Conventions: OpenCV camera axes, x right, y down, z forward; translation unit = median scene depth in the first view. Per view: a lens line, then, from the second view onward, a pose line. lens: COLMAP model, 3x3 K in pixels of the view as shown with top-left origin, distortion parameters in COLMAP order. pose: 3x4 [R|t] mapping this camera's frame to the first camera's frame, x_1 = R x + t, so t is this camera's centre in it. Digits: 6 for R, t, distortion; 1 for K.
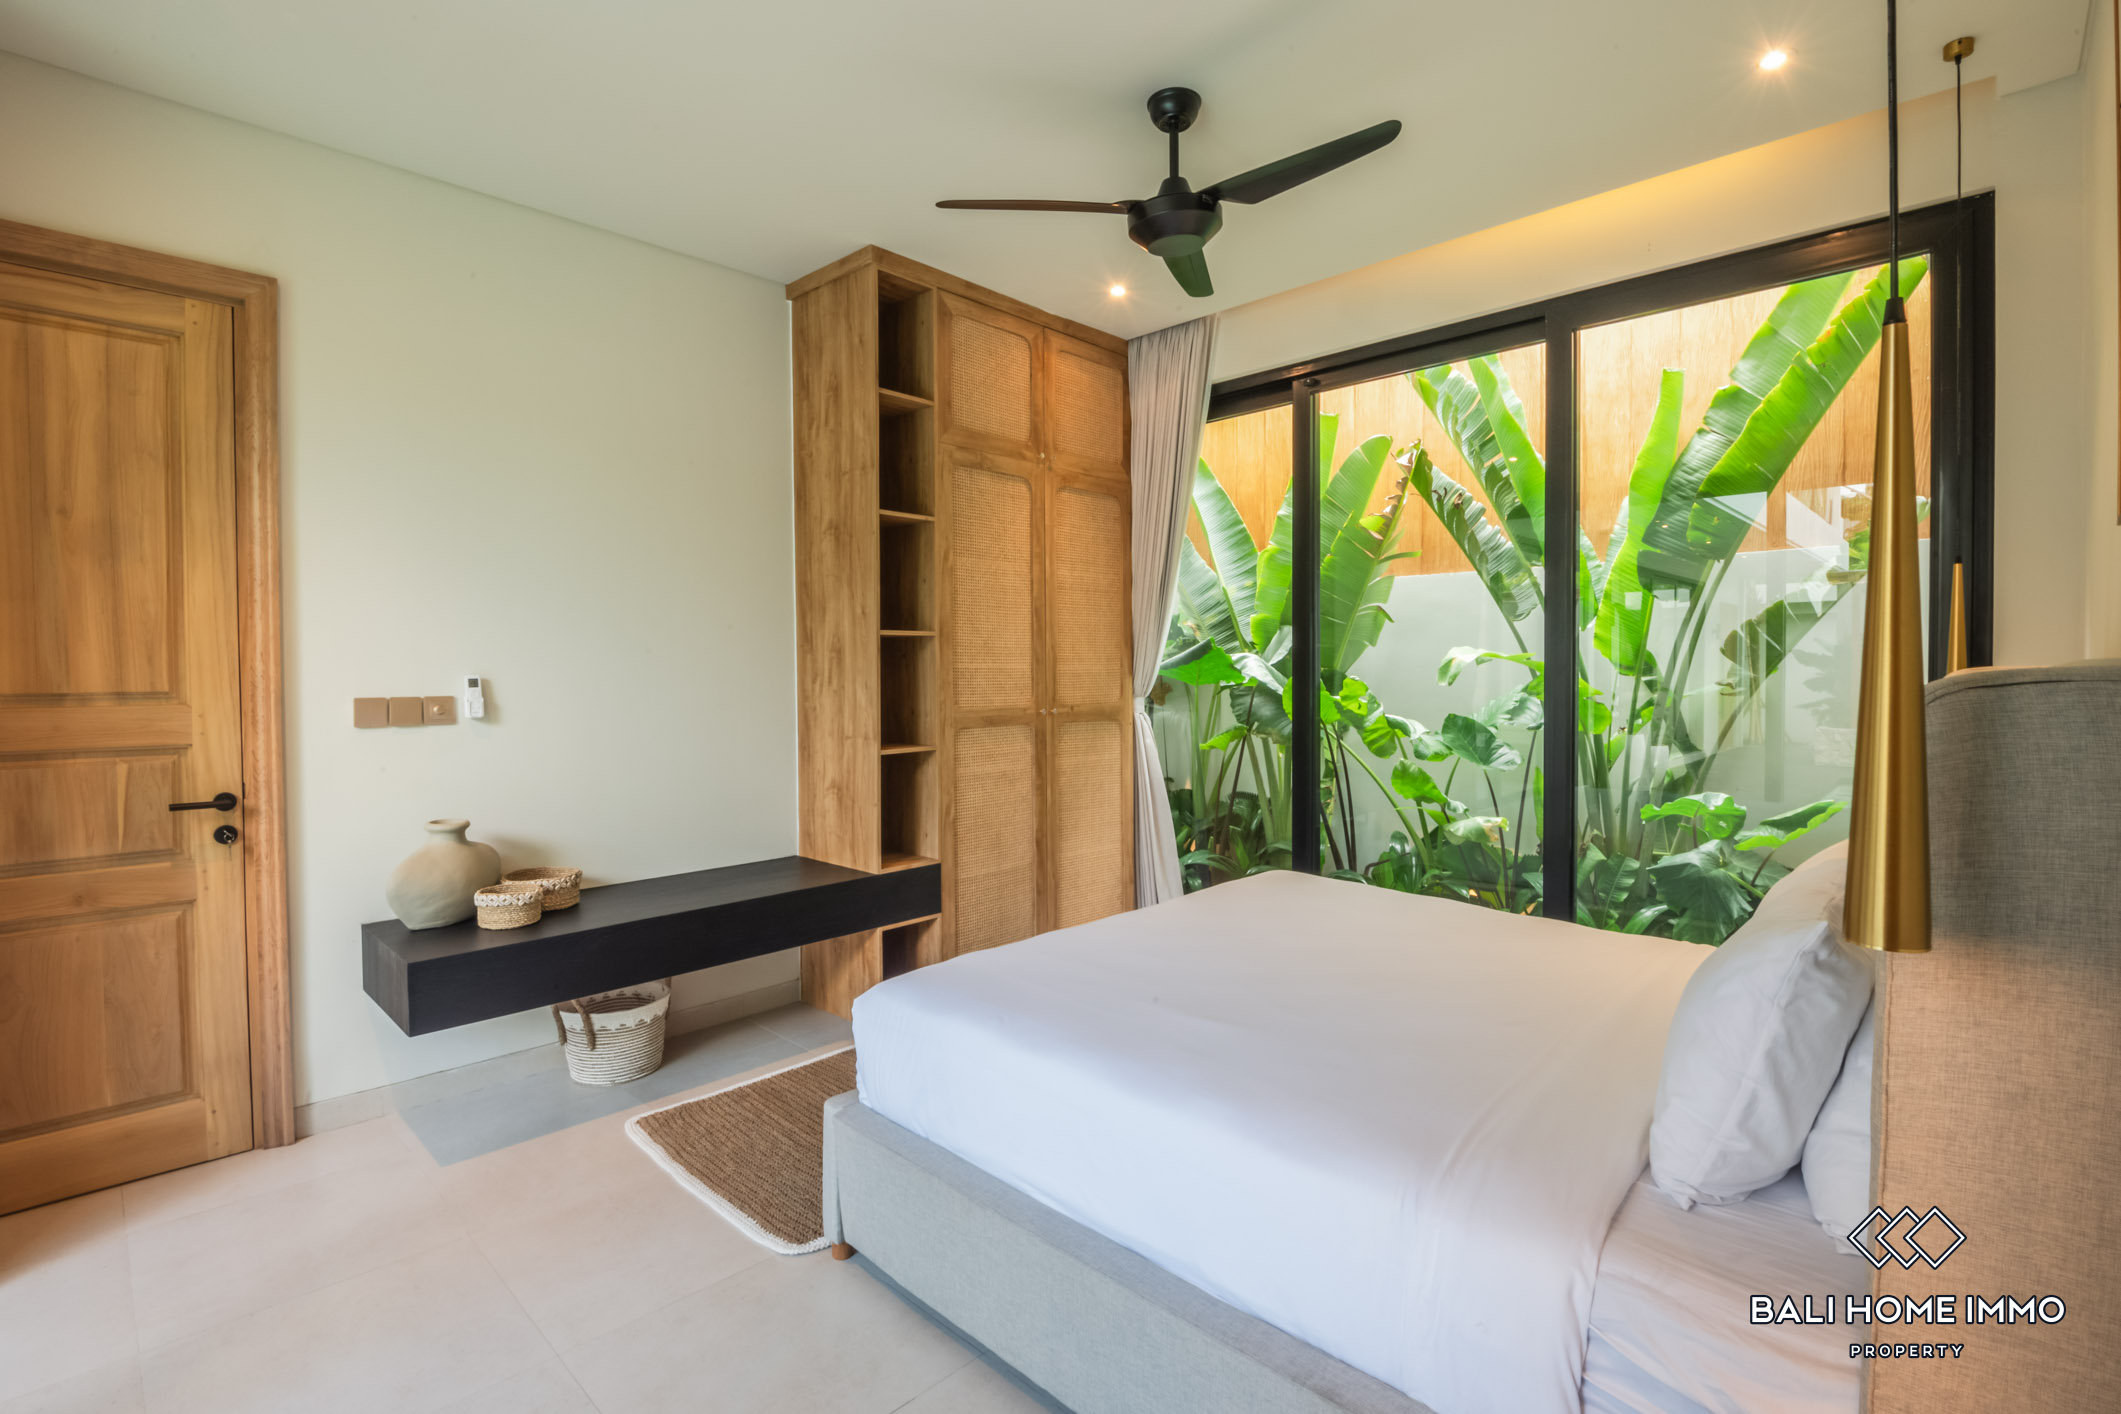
lens RADIAL K [[996.3, 0, 1095.6], [0, 996.3, 693.1], [0, 0, 1]] dist [-0.002416, -0.001290]
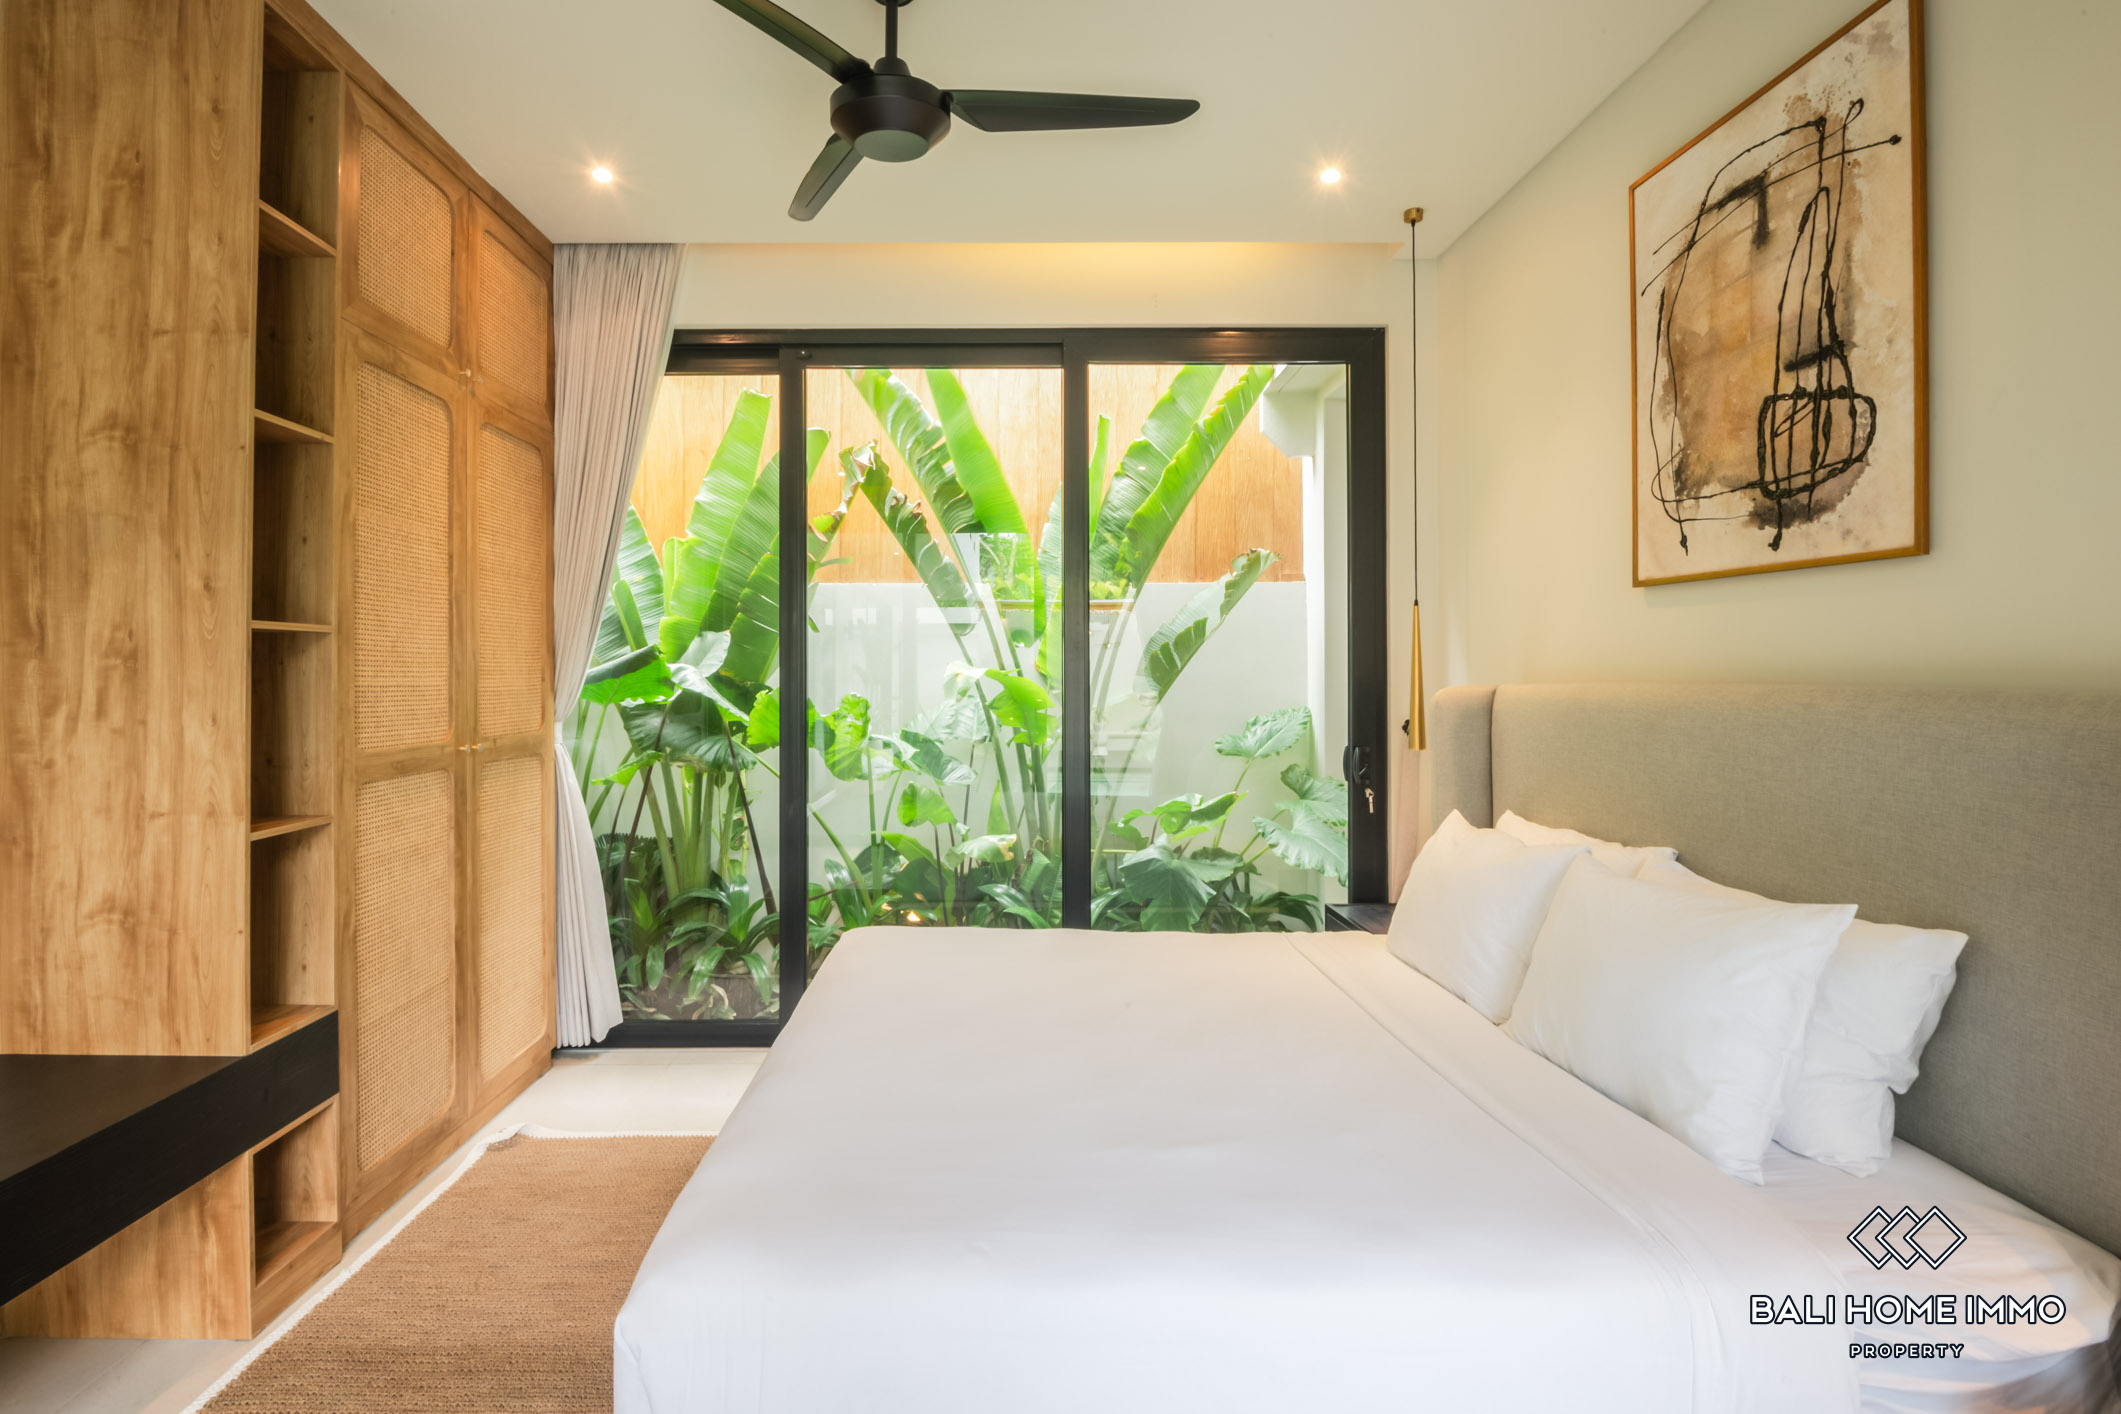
lens RADIAL K [[1007.6, 0, 985.8], [0, 1007.6, 663.6], [0, 0, 1]] dist [-0.015730, -0.000495]
pose [[0.726331, 0.013881, 0.687205, -0.278584], [0.010342, 0.999462, -0.031120, -0.015059], [-0.687268, 0.029710, 0.725796, 0.276738]]
